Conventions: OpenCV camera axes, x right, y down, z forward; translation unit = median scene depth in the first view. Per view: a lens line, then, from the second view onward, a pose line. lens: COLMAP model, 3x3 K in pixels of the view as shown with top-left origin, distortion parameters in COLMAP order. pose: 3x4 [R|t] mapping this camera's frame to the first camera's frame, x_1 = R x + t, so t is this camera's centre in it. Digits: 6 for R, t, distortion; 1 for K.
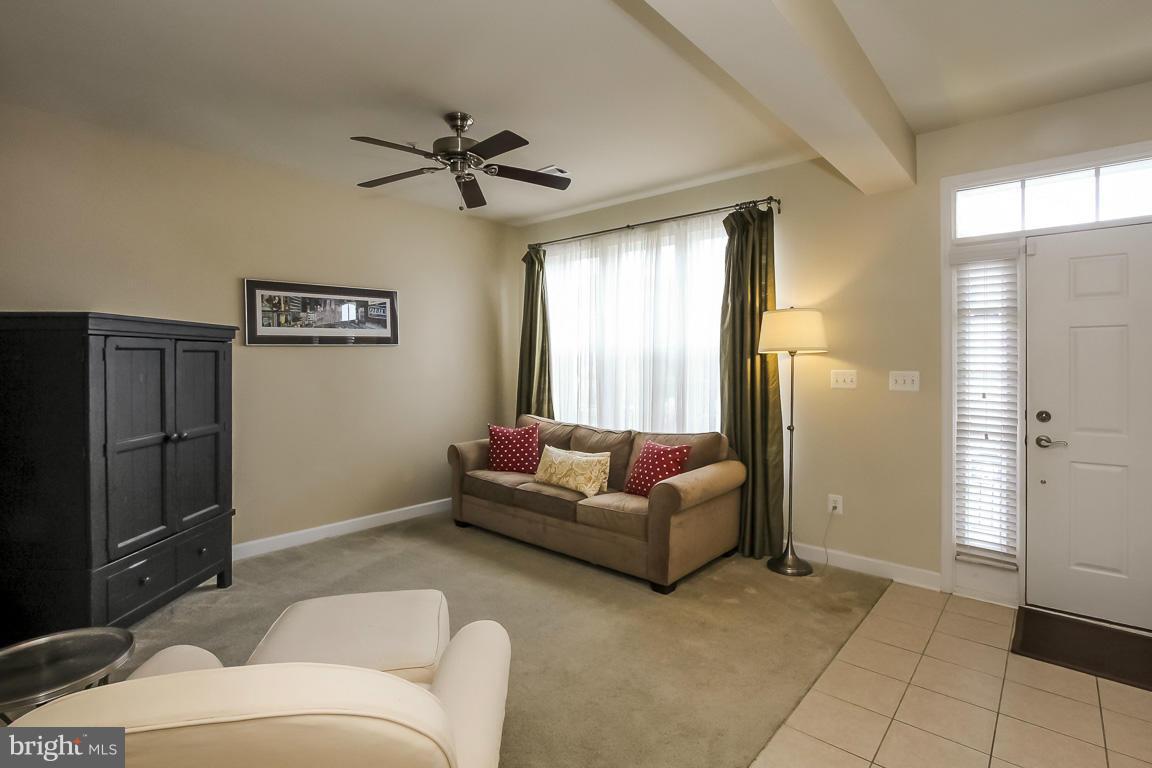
lens RADIAL K [[536.4, 0, 585.9], [0, 536.4, 356.7], [0, 0, 1]] dist [-0.006307, 0.000076]
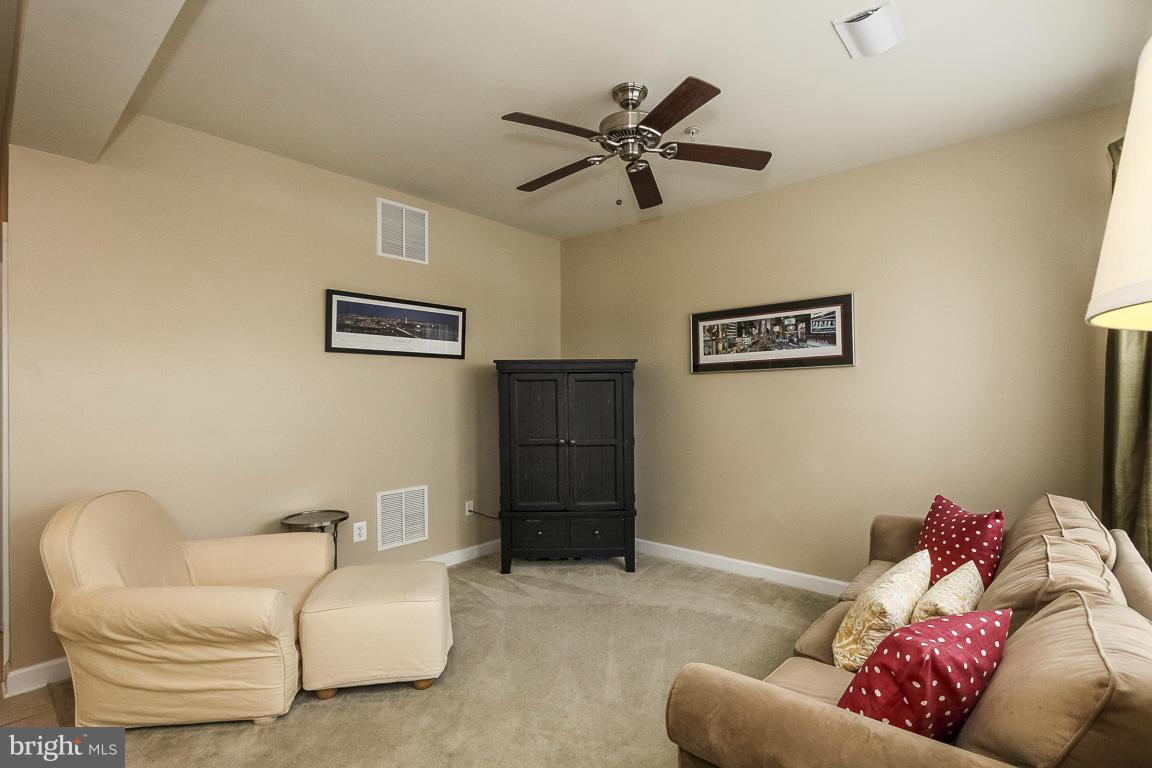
lens RADIAL K [[536.4, 0, 576.4], [0, 536.4, 392.4], [0, 0, 1]] dist [-0.006307, 0.000076]
pose [[0.001222, 0.010585, -0.999943, 0.451916], [0.013017, 0.999859, 0.010600, 0.003038], [0.999915, -0.013030, 0.001084, 0.710274]]
